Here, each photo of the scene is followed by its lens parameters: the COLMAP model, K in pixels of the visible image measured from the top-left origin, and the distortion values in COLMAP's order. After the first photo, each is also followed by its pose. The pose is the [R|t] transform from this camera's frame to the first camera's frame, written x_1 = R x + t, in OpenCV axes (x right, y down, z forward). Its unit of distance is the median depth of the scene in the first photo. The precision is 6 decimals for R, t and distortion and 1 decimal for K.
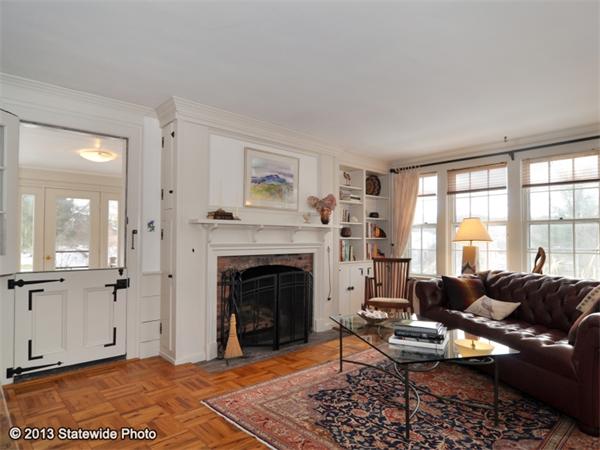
lens RADIAL K [[375.5, 0, 300.5], [0, 375.5, 229.9], [0, 0, 1]] dist [-0.007477, -0.004693]
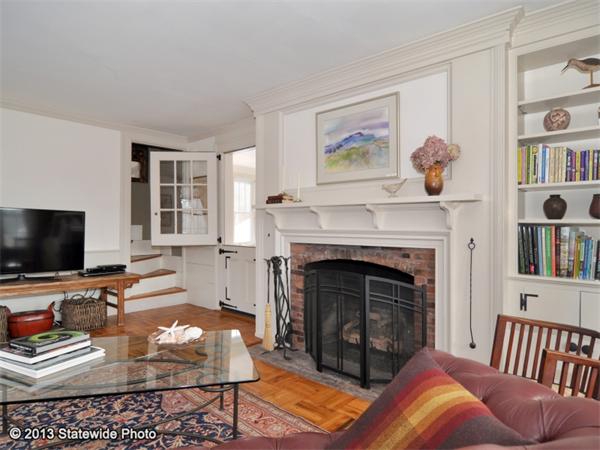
lens RADIAL K [[375.5, 0, 300.6], [0, 375.5, 223.3], [0, 0, 1]] dist [-0.007477, -0.004693]
pose [[0.049126, -0.007995, -0.998761, 0.664706], [0.022246, 0.999729, -0.006908, 0.027126], [0.998545, -0.021879, 0.049291, 0.902035]]
